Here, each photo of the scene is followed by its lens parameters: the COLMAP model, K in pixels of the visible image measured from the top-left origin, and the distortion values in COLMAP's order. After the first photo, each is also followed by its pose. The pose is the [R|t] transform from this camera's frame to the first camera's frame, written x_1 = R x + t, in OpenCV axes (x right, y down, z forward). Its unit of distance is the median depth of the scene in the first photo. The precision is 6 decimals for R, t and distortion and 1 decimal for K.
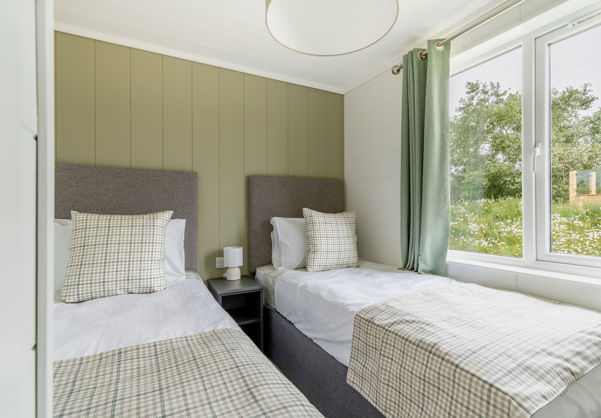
lens RADIAL K [[298.0, 0, 299.7], [0, 298.0, 211.9], [0, 0, 1]] dist [0.000822, 0.000590]
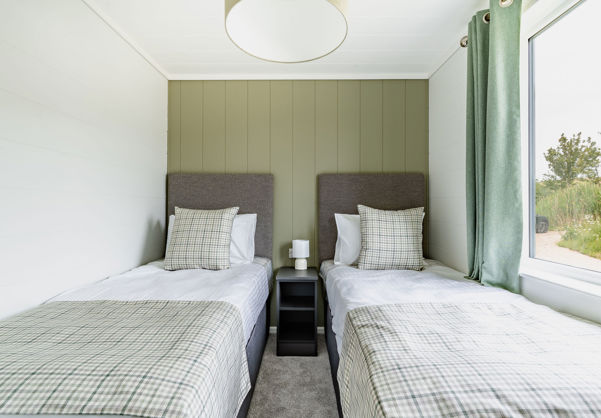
lens RADIAL K [[298.0, 0, 304.0], [0, 298.0, 208.6], [0, 0, 1]] dist [0.000822, 0.000590]
pose [[0.872710, 0.007340, -0.488183, 0.364265], [-0.007299, 0.999971, 0.001988, -0.000725], [0.488184, 0.001828, 0.872739, 0.043275]]
